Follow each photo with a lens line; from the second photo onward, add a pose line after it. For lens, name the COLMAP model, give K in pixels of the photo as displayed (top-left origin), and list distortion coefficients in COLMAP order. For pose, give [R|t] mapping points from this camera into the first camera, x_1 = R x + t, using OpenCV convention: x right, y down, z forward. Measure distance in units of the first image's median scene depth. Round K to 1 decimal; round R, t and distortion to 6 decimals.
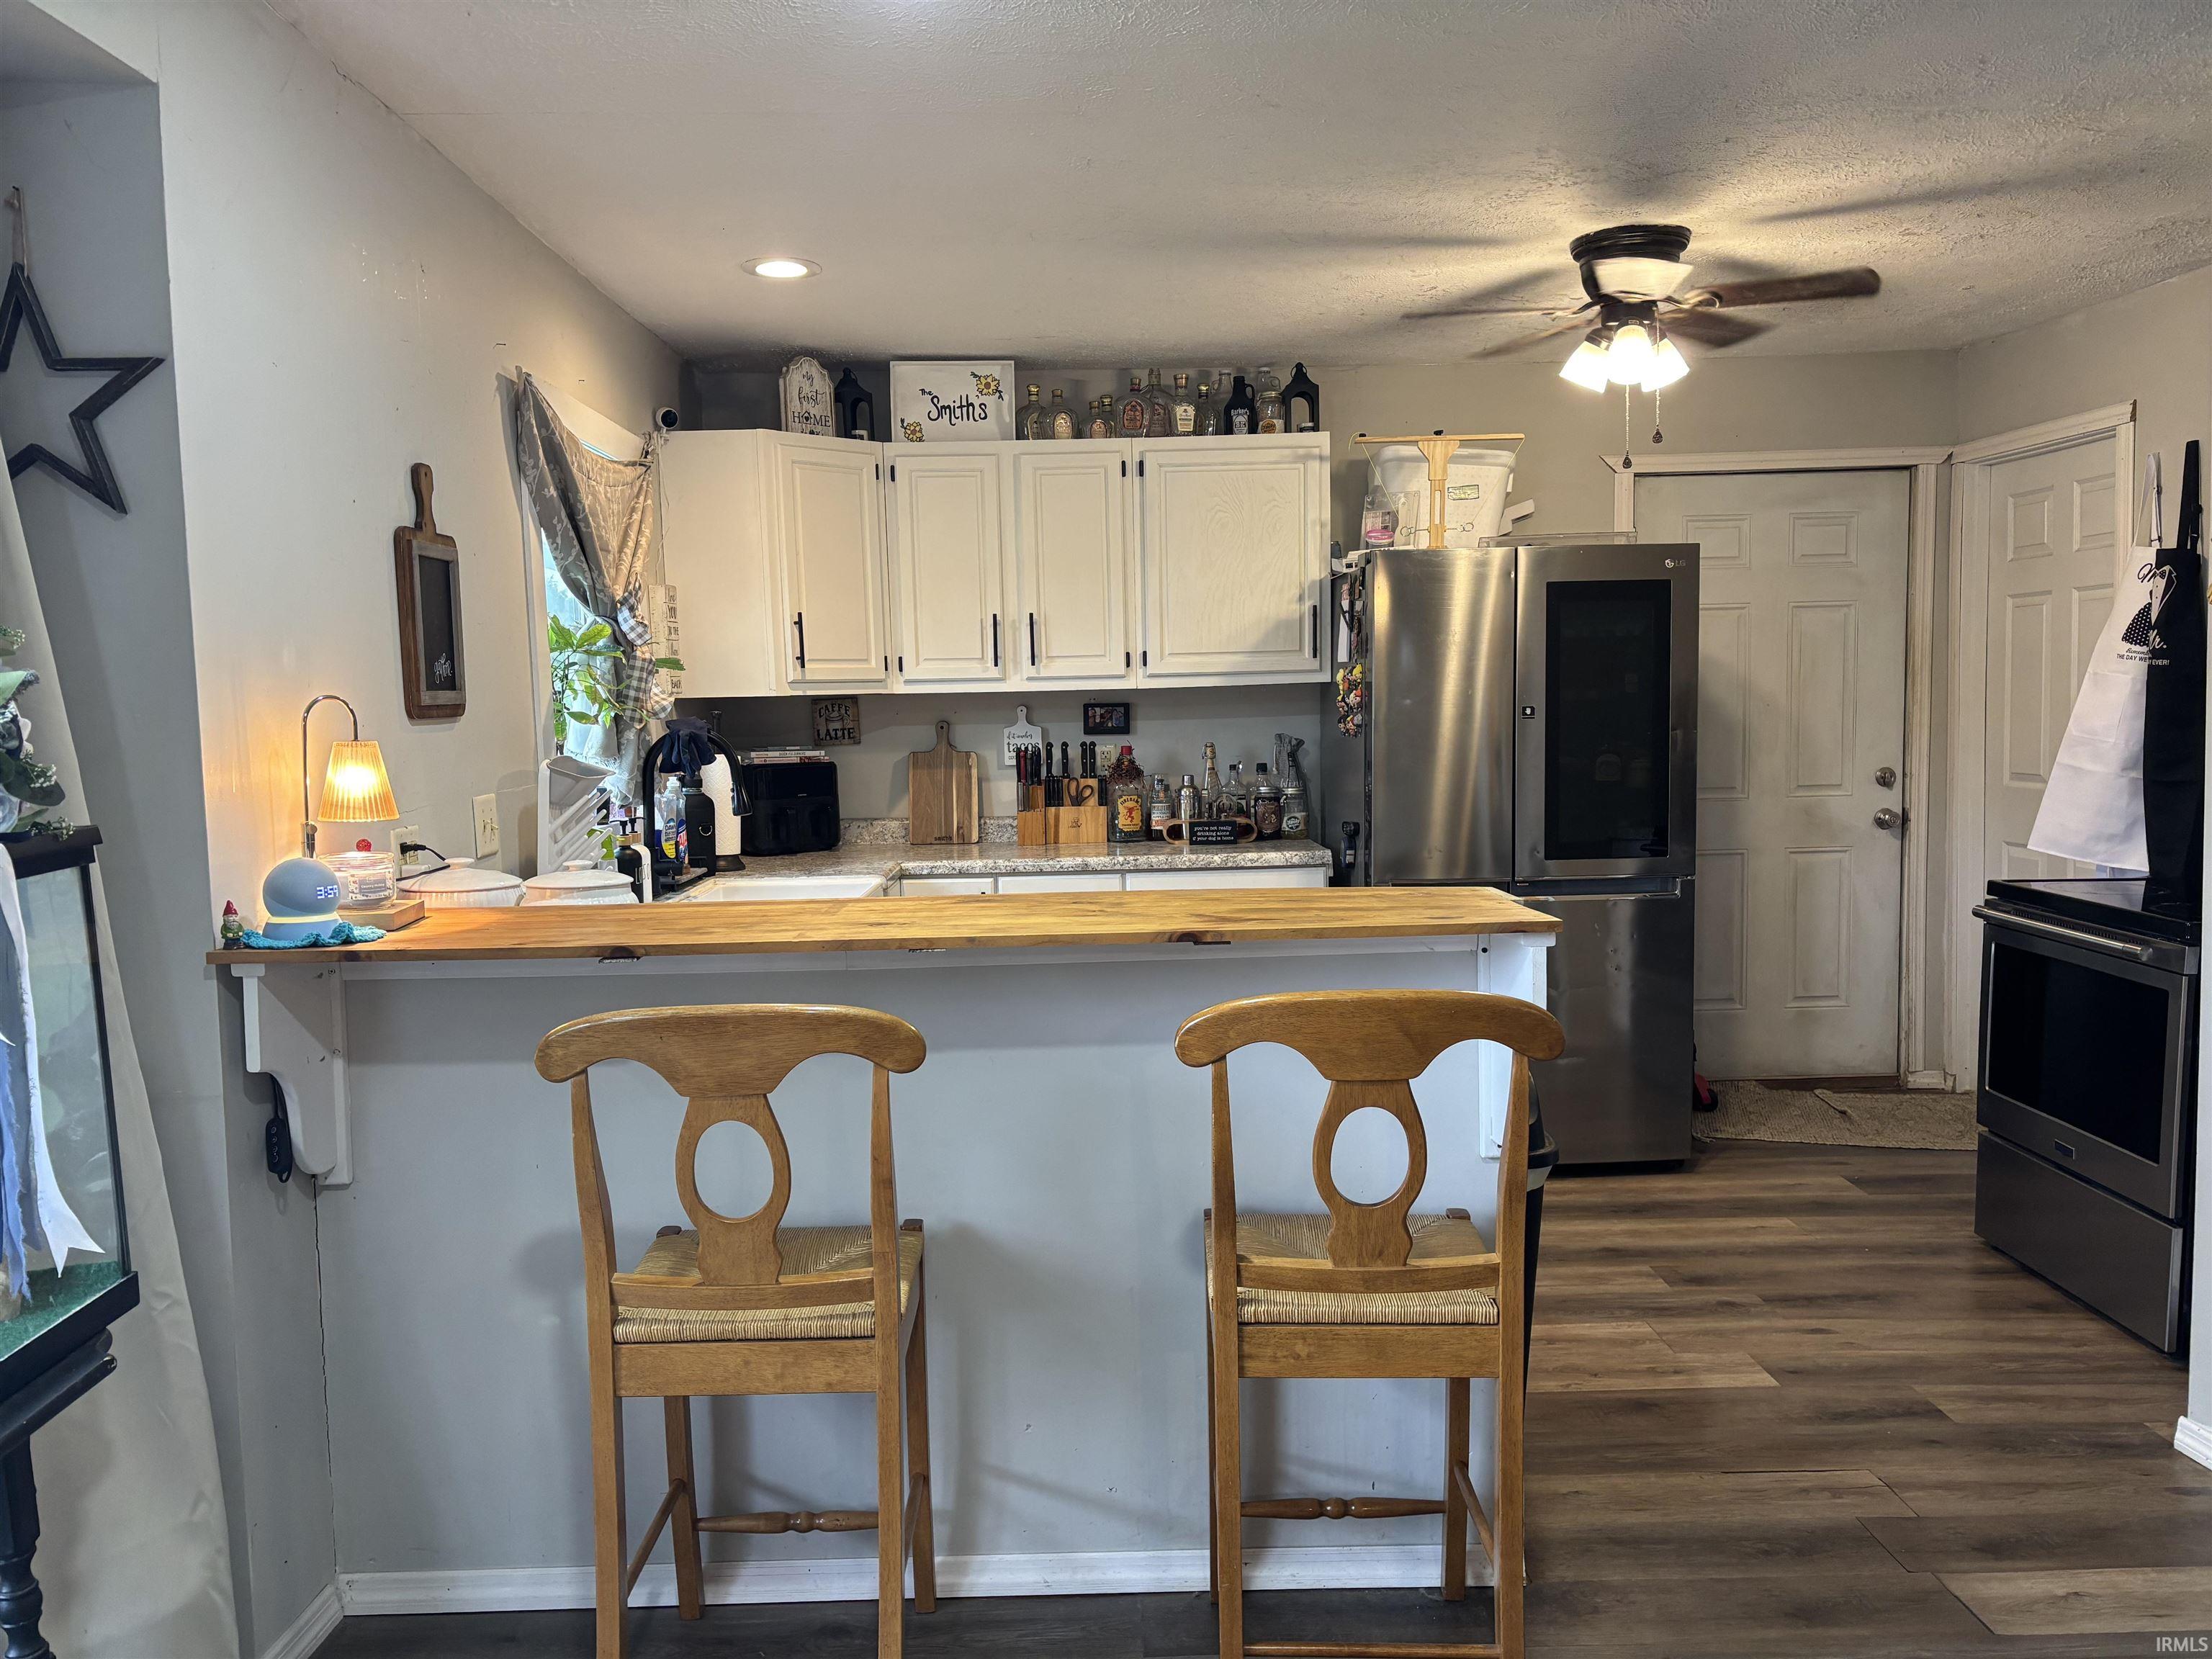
lens RADIAL K [[1678.5, 0, 1090.2], [0, 1678.5, 848.5], [0, 0, 1]] dist [0.036116, -0.030515]
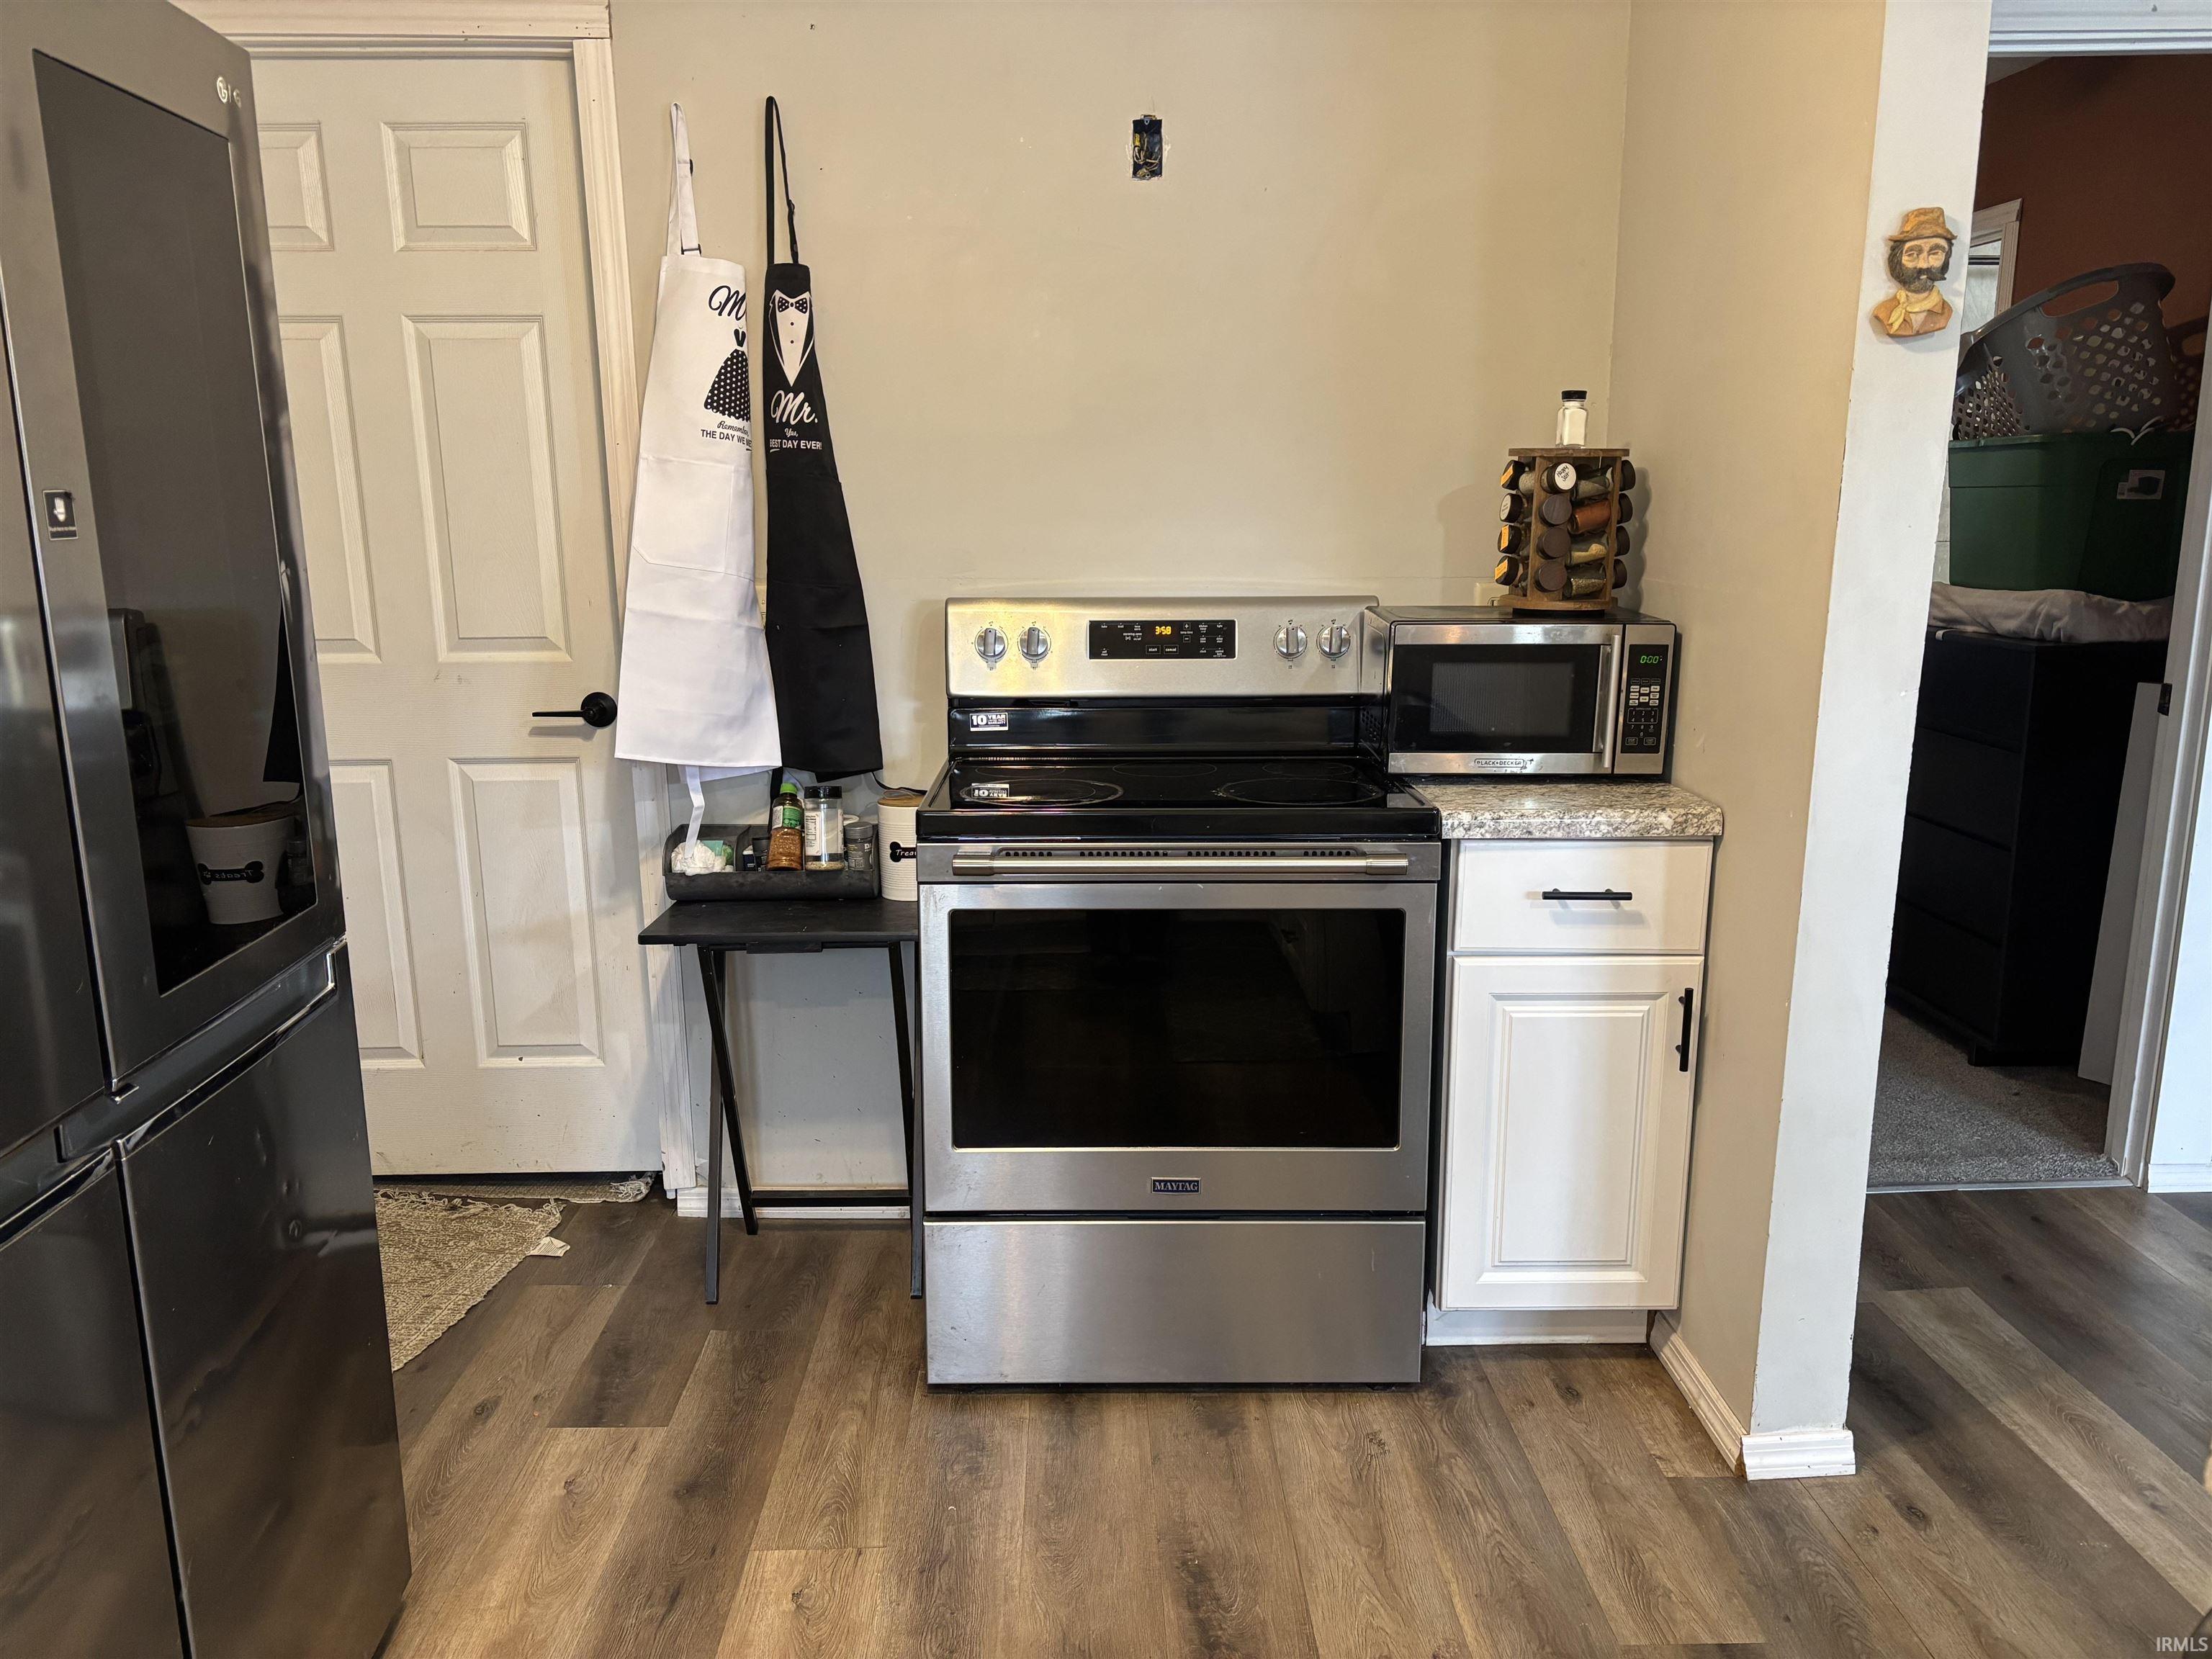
lens RADIAL K [[1678.5, 0, 1098.6], [0, 1678.5, 851.1], [0, 0, 1]] dist [0.036116, -0.030515]
pose [[-0.006493, -0.184723, 0.982769, -0.039850], [0.099236, 0.977820, 0.184448, -0.068225], [-0.995043, 0.098723, 0.011982, 0.937060]]
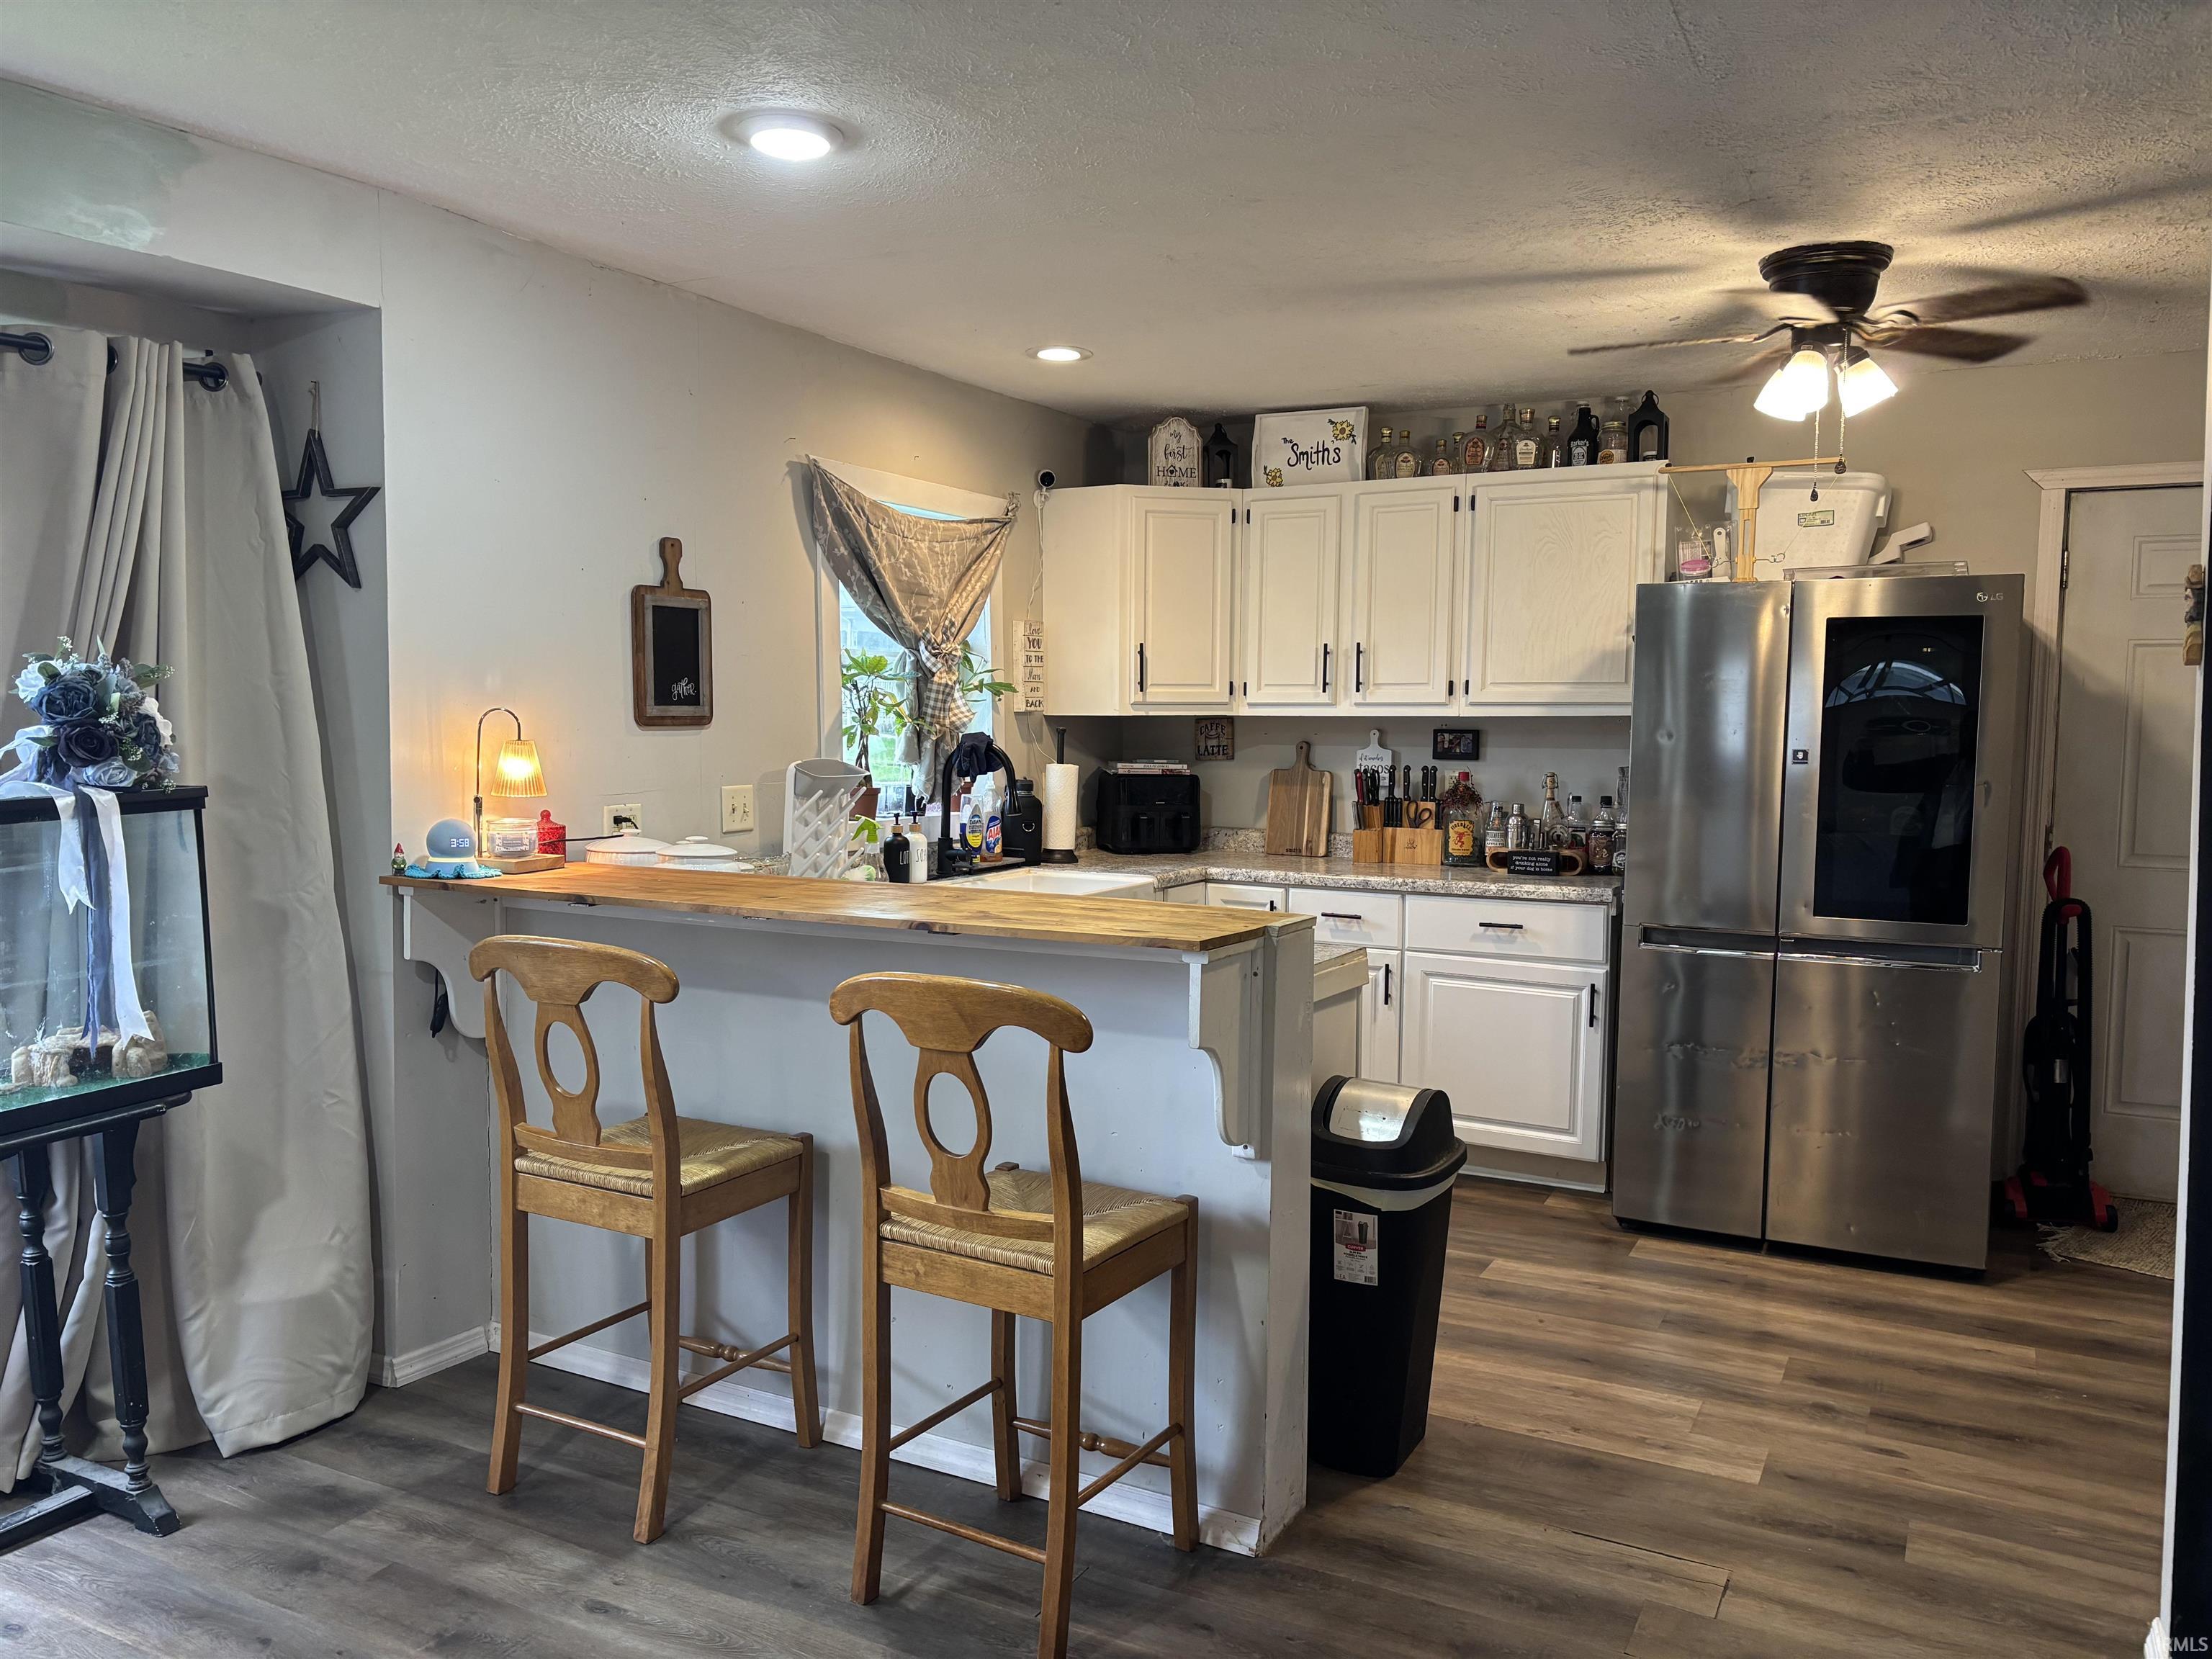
lens RADIAL K [[1678.5, 0, 1088.7], [0, 1678.5, 829.7], [0, 0, 1]] dist [0.036116, -0.030515]
pose [[0.872384, 0.062970, -0.484748, 0.421957], [-0.071130, 0.997466, 0.001564, -0.015374], [0.483618, 0.033116, 0.874652, -0.008787]]
